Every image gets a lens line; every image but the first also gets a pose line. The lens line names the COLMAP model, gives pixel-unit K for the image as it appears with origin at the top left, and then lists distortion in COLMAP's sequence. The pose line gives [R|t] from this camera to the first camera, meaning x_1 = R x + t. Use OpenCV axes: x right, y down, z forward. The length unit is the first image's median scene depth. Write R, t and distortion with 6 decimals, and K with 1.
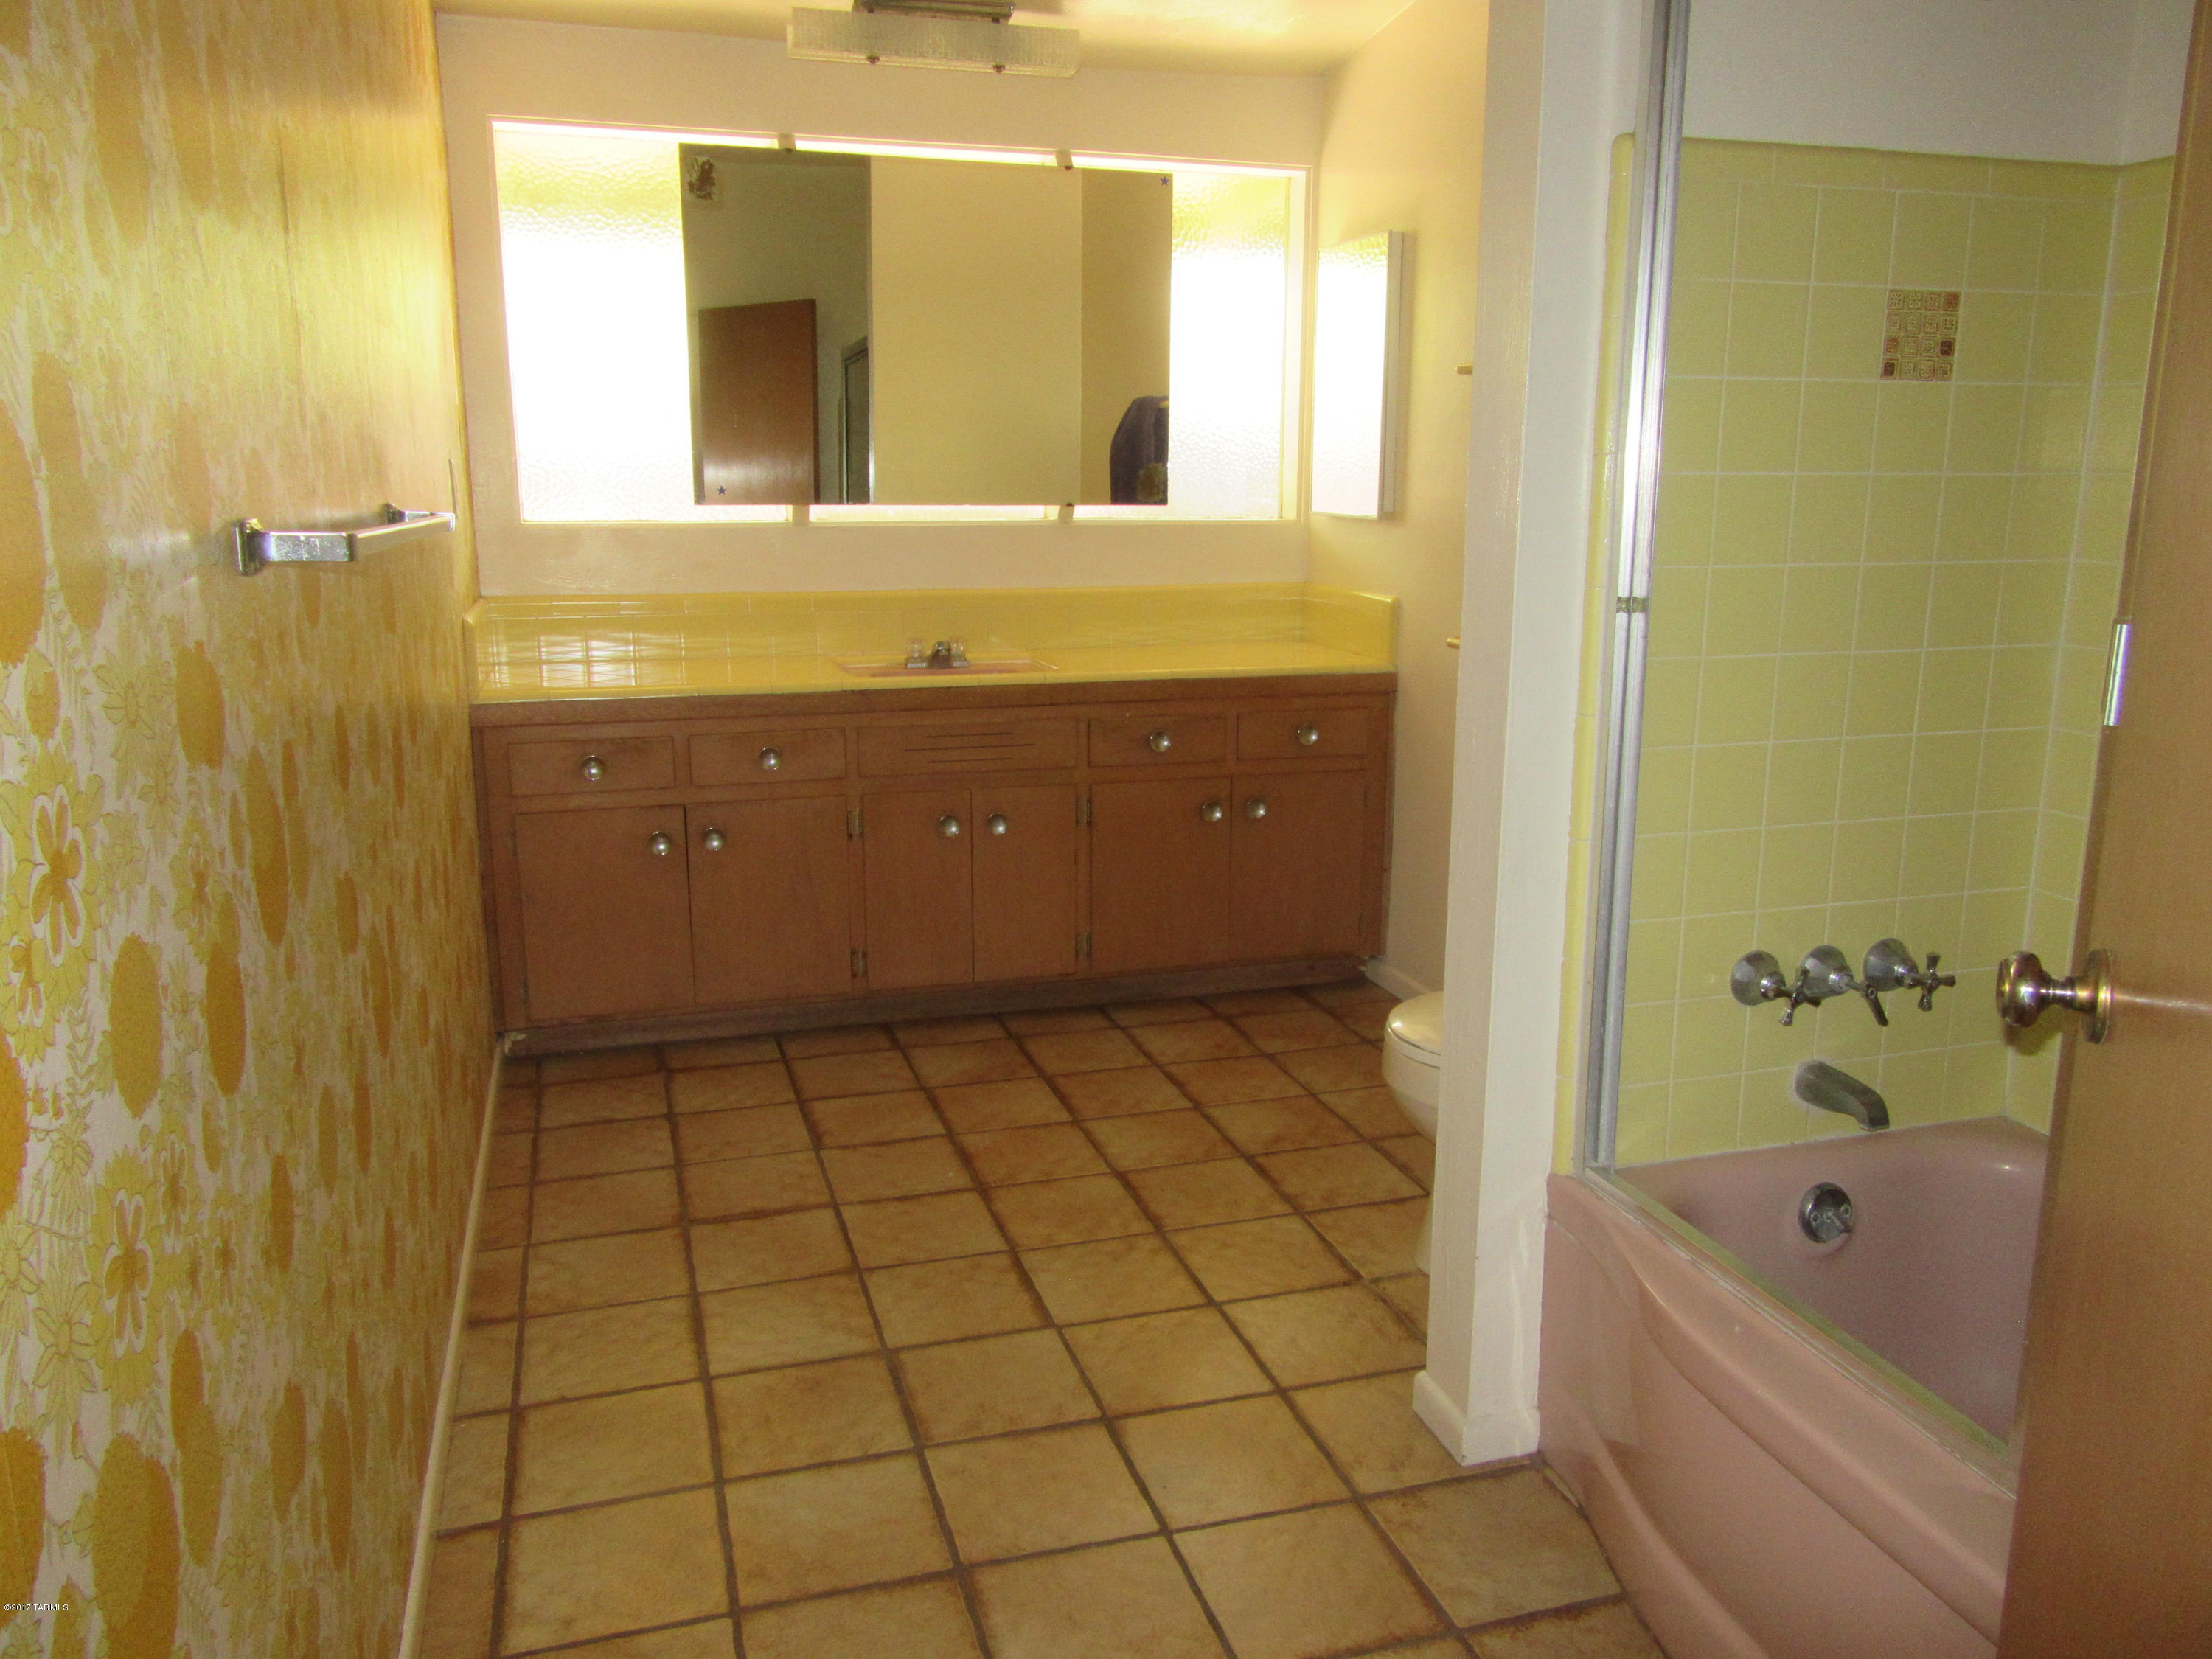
lens RADIAL K [[1643.0, 0, 1107.3], [0, 1643.0, 825.7], [0, 0, 1]] dist [-0.008520, 0.002275]
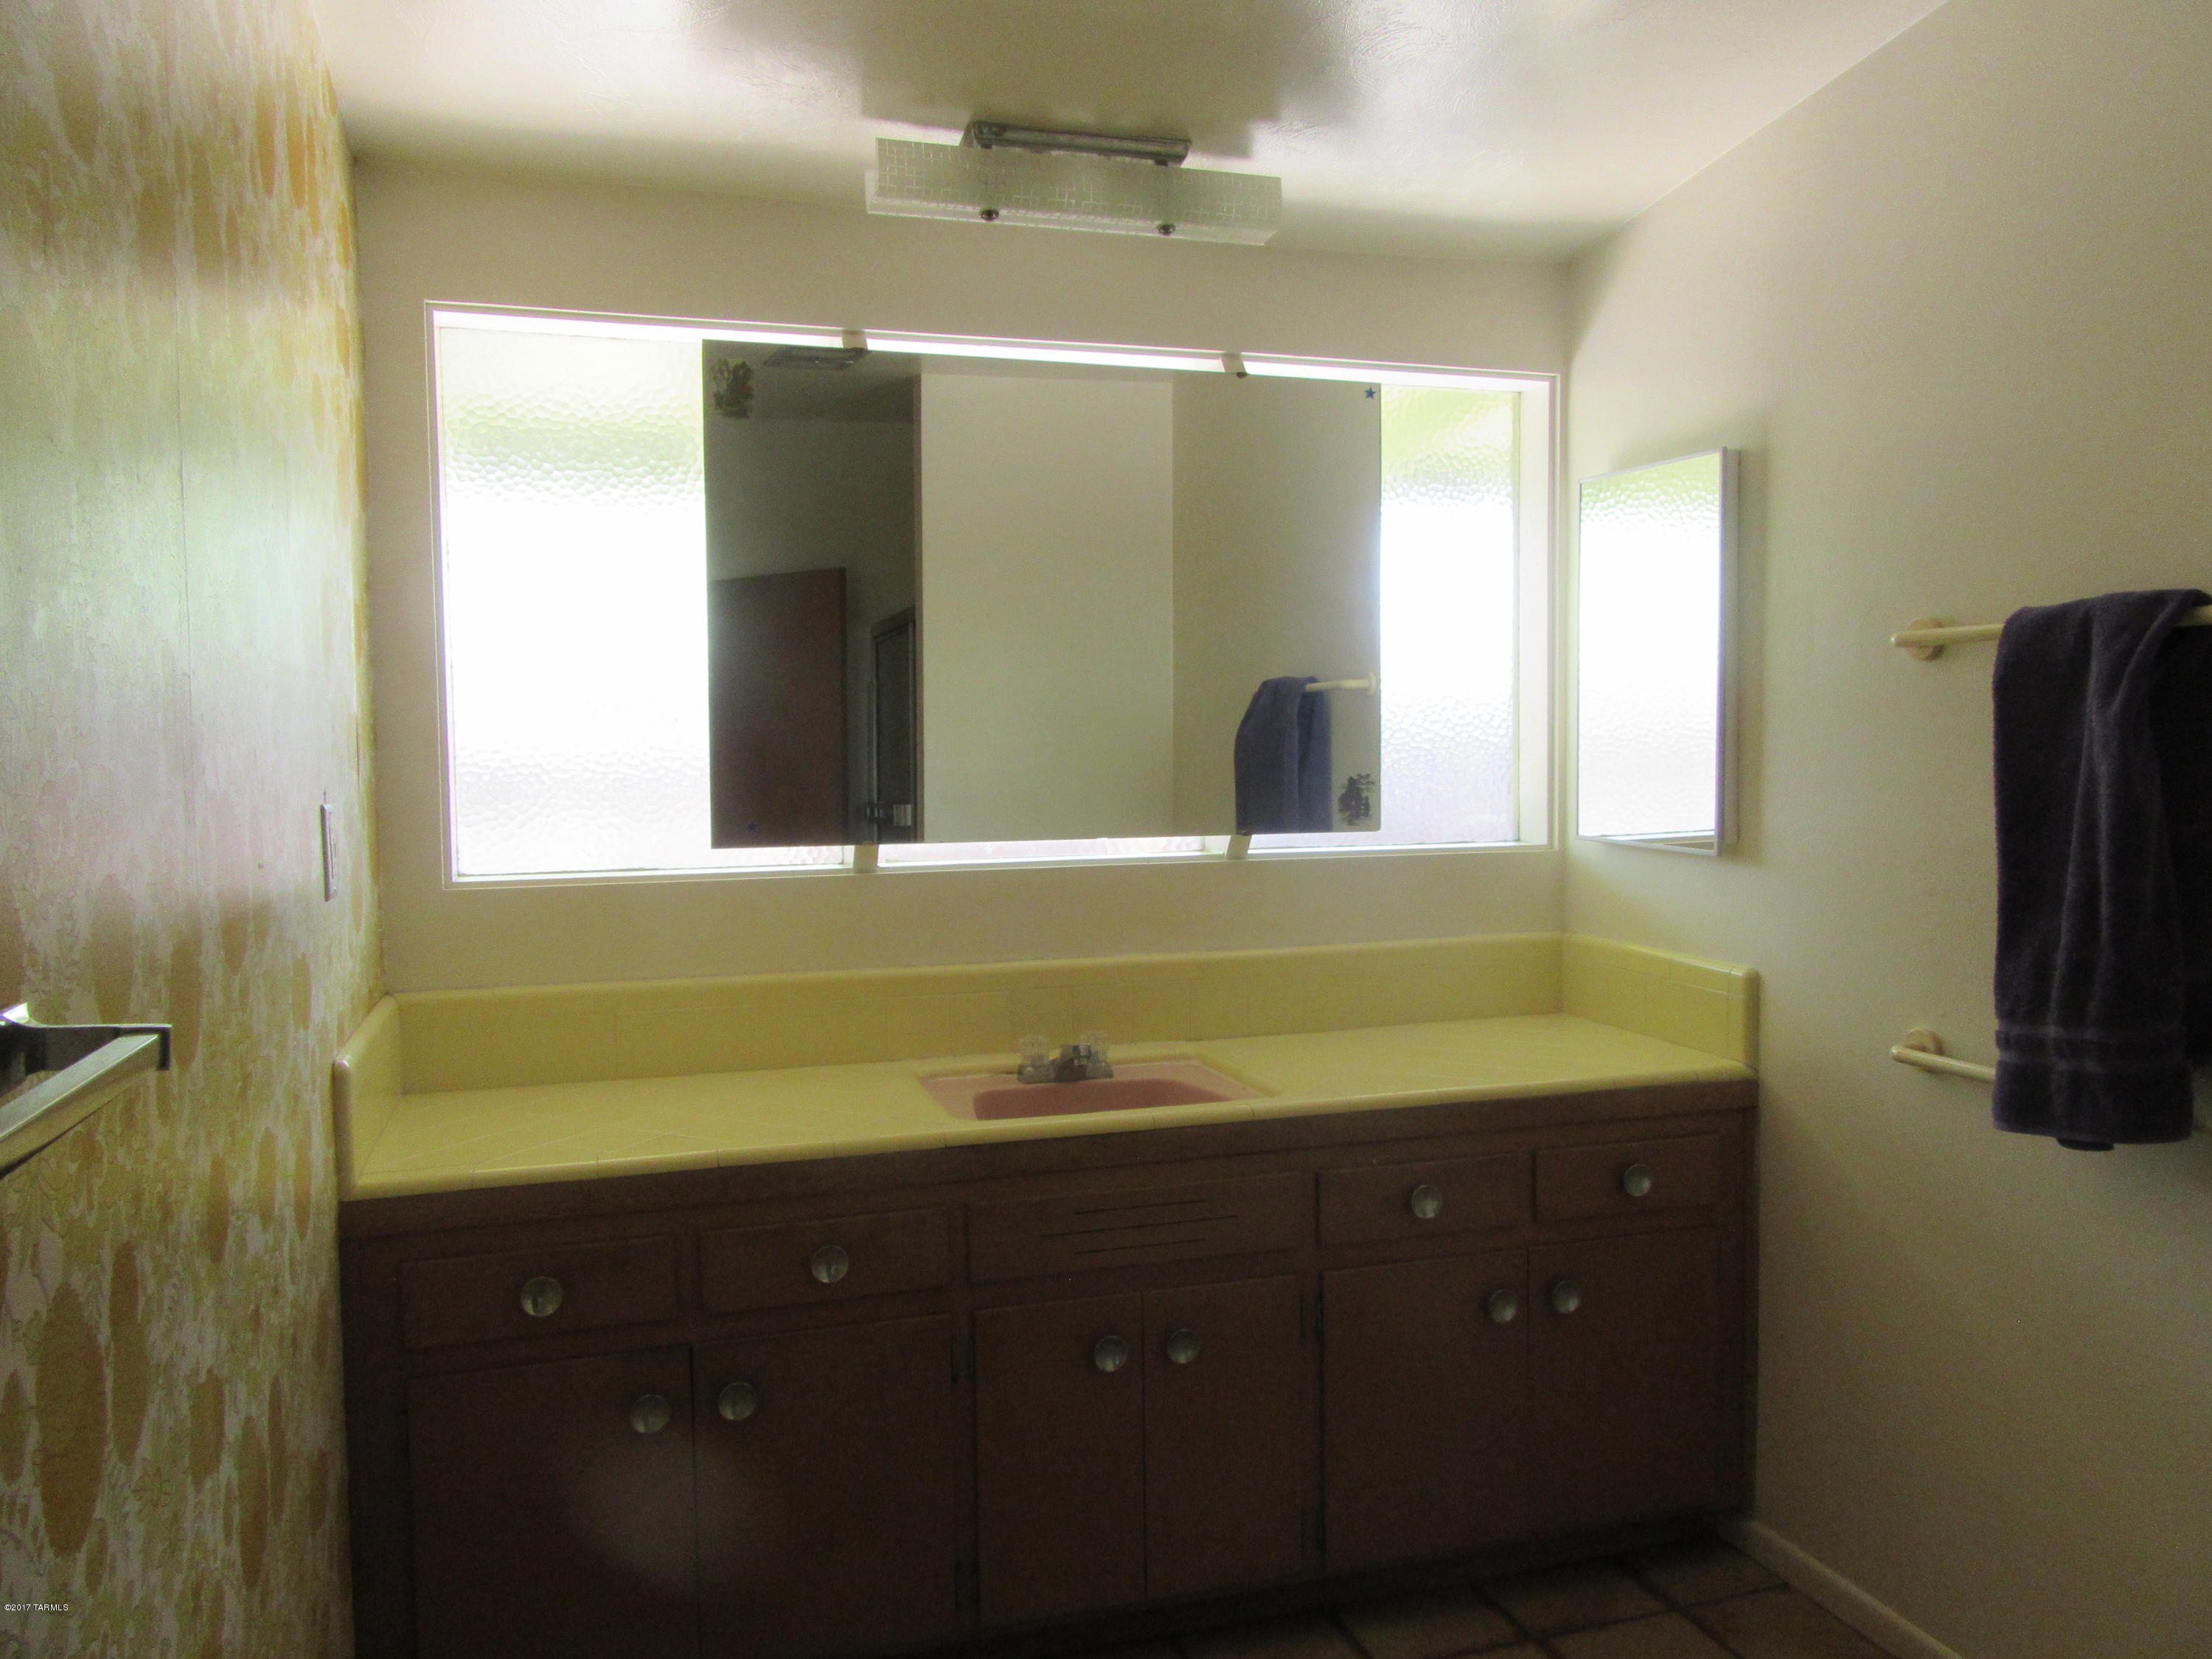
lens RADIAL K [[1643.0, 0, 1104.7], [0, 1643.0, 828.0], [0, 0, 1]] dist [-0.008520, 0.002275]
pose [[0.999816, -0.015147, 0.011801, -0.097417], [0.016792, 0.987806, -0.154780, -0.096844], [-0.009313, 0.154949, 0.987879, 0.328329]]
